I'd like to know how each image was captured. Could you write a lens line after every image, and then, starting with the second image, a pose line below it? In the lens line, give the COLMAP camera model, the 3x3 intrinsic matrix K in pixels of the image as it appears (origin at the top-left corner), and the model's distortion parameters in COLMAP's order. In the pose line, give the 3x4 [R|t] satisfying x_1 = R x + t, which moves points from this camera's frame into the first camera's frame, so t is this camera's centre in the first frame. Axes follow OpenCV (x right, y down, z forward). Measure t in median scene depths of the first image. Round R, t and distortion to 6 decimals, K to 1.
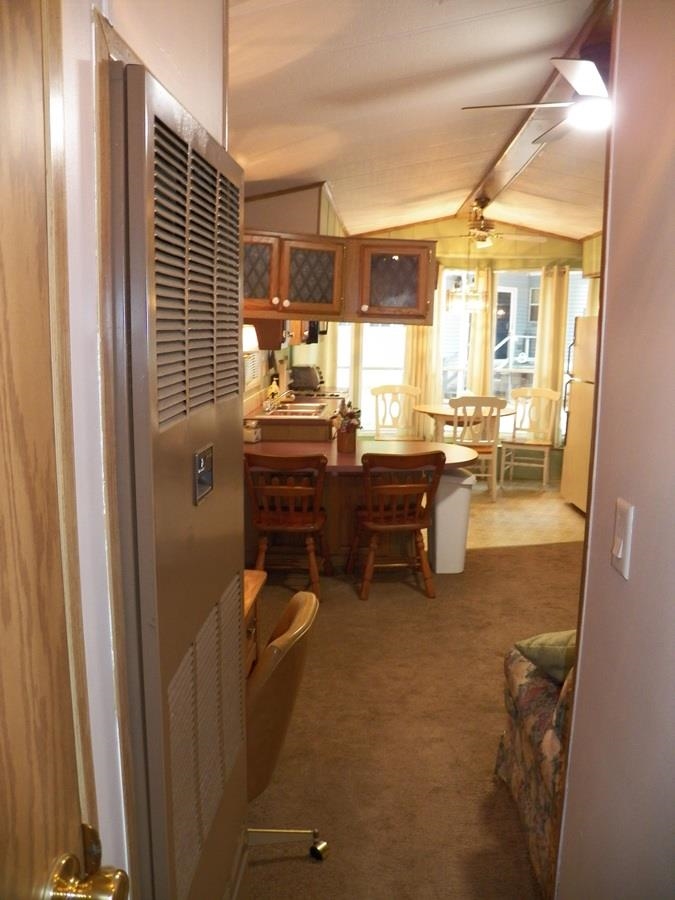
lens RADIAL K [[730.4, 0, 334.3], [0, 730.4, 453.0], [0, 0, 1]] dist [-0.141234, 0.099368]
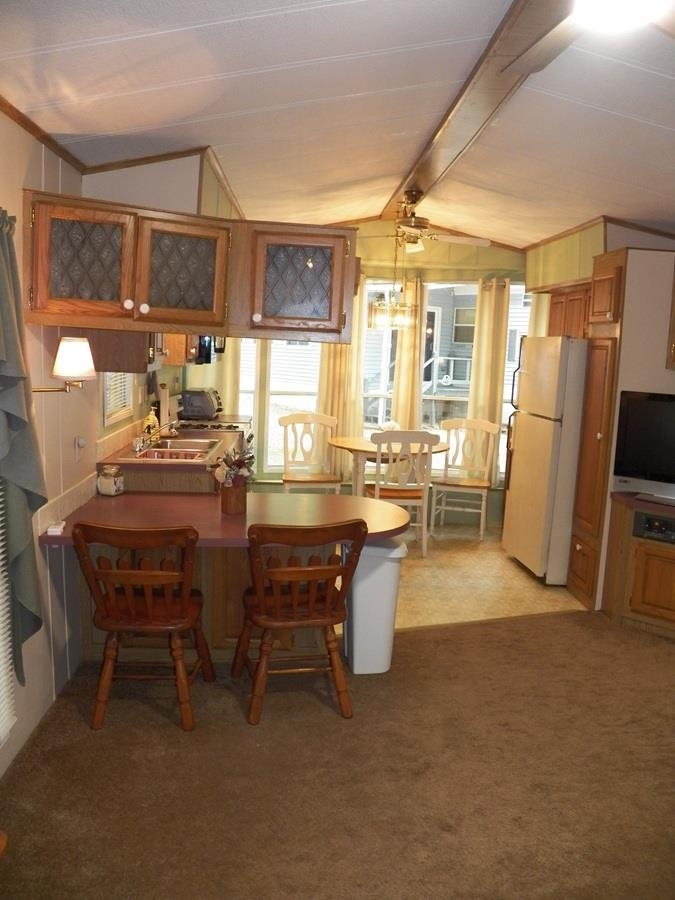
lens RADIAL K [[730.4, 0, 333.5], [0, 730.4, 454.1], [0, 0, 1]] dist [-0.141234, 0.099368]
pose [[0.994207, 0.007308, 0.107232, 0.029384], [-0.004781, 0.999705, -0.023801, -0.034085], [-0.107374, 0.023151, 0.993949, 0.200014]]
